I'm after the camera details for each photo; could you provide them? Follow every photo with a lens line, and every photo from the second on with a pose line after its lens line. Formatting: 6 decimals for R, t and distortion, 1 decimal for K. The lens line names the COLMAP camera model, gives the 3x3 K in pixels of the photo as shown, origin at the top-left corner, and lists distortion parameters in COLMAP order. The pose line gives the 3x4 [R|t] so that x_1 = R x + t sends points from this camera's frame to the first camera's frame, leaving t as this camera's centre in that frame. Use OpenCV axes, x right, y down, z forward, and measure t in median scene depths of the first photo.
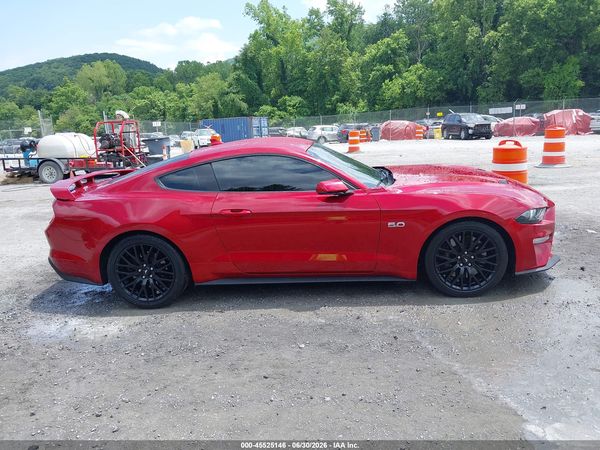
lens RADIAL K [[472.9, 0, 307.5], [0, 472.9, 216.2], [0, 0, 1]] dist [0.028234, -0.023004]
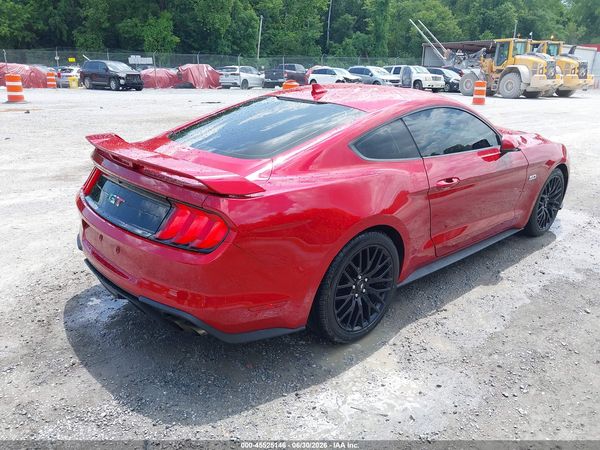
lens RADIAL K [[472.9, 0, 302.0], [0, 472.9, 226.0], [0, 0, 1]] dist [0.028234, -0.023004]
pose [[0.703173, -0.171369, 0.690058, -0.091228], [0.089922, 0.984161, 0.152775, -0.008212], [-0.705310, -0.045376, 0.707445, 0.064650]]
